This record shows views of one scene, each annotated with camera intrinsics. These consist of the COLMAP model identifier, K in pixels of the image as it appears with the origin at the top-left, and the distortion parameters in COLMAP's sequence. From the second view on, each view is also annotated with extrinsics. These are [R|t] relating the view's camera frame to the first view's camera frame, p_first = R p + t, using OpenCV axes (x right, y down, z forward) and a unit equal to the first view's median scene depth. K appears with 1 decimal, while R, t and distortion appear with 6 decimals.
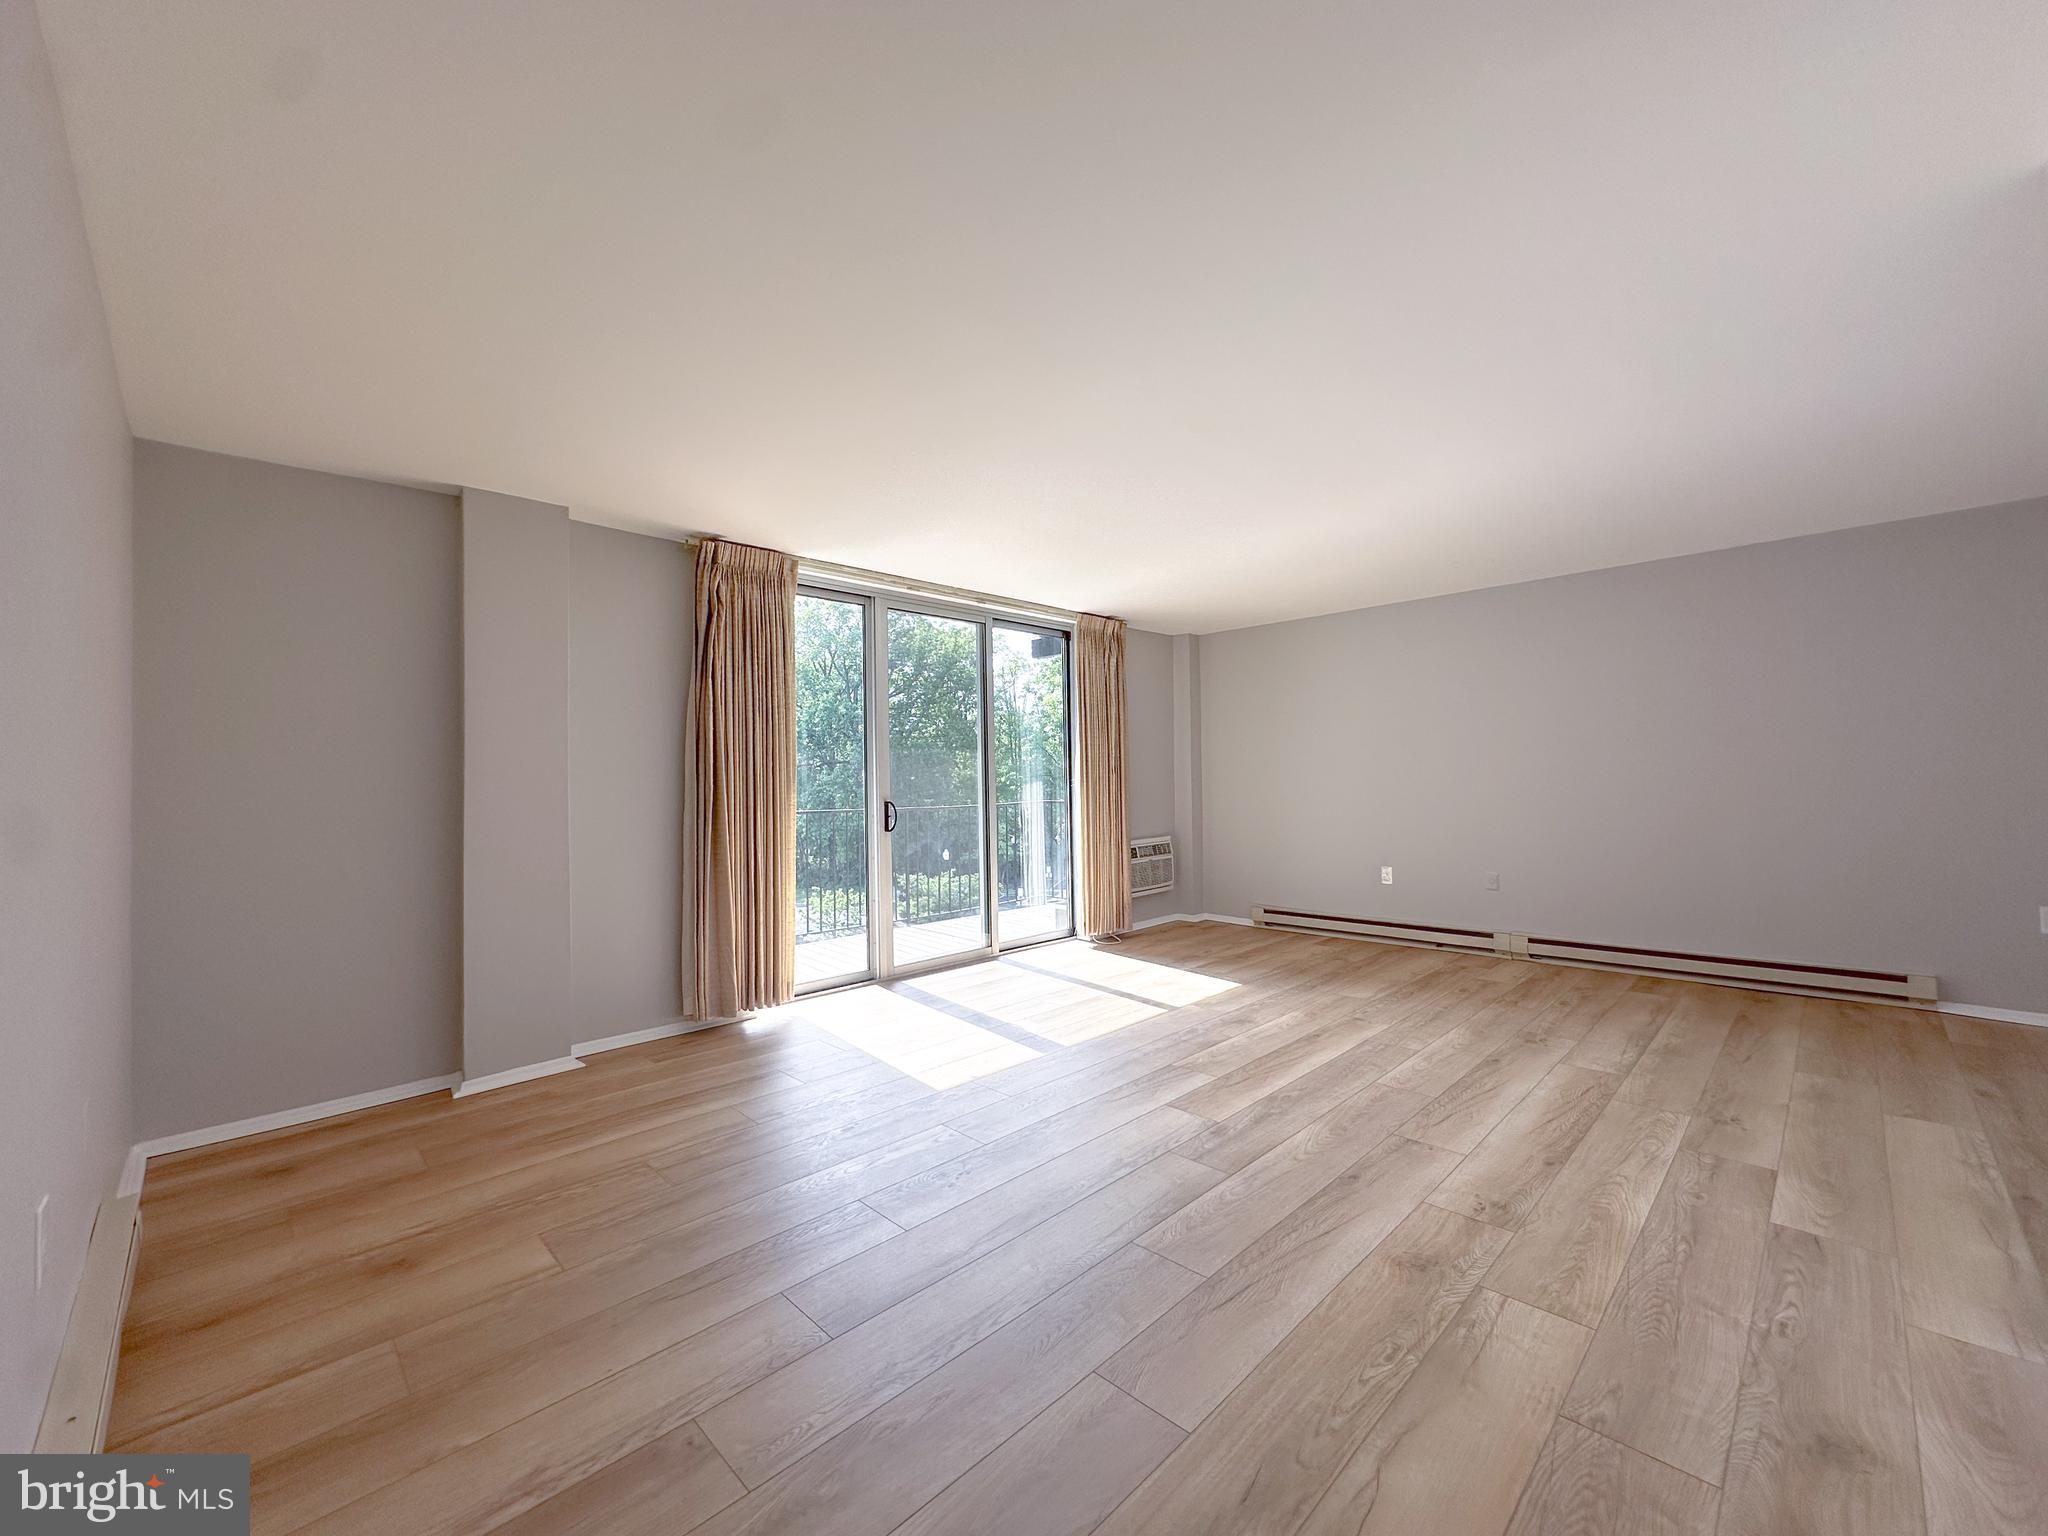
lens RADIAL K [[821.9, 0, 1024.0], [0, 821.9, 768.0], [0, 0, 1]] dist [-0.000505, -0.000083]
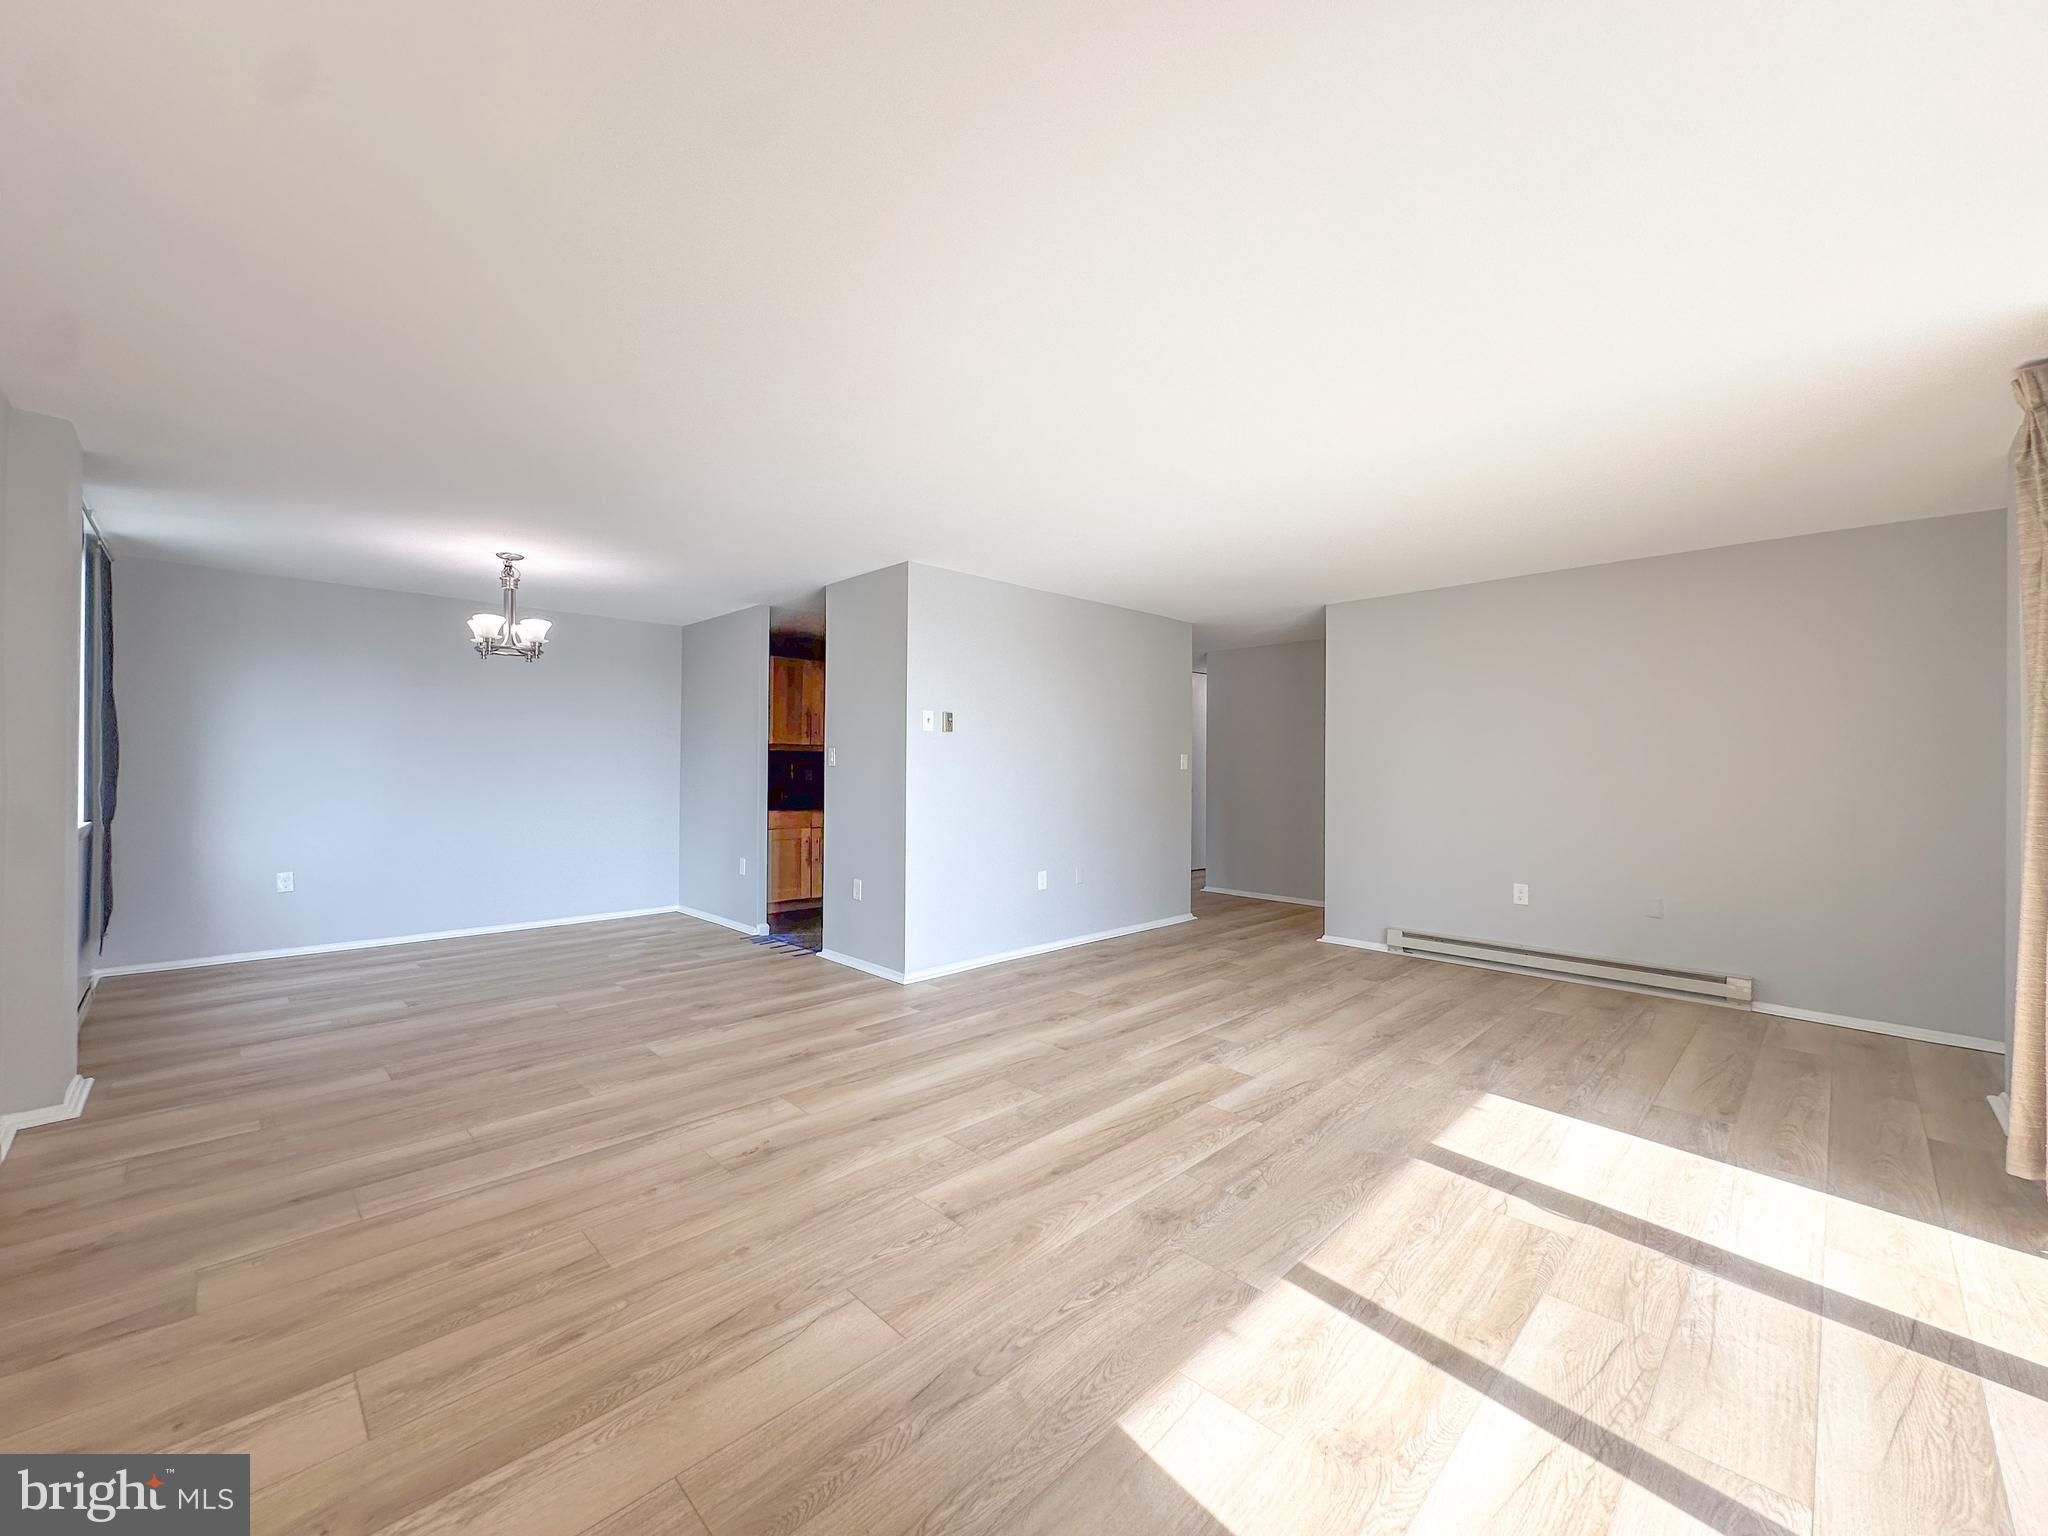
lens RADIAL K [[821.9, 0, 1024.0], [0, 821.9, 768.0], [0, 0, 1]] dist [-0.000505, -0.000083]
pose [[-0.999950, 0.009886, -0.001388, 0.455011], [0.009908, 0.999800, -0.017399, 0.015159], [0.001216, -0.017412, -0.999848, 1.998110]]
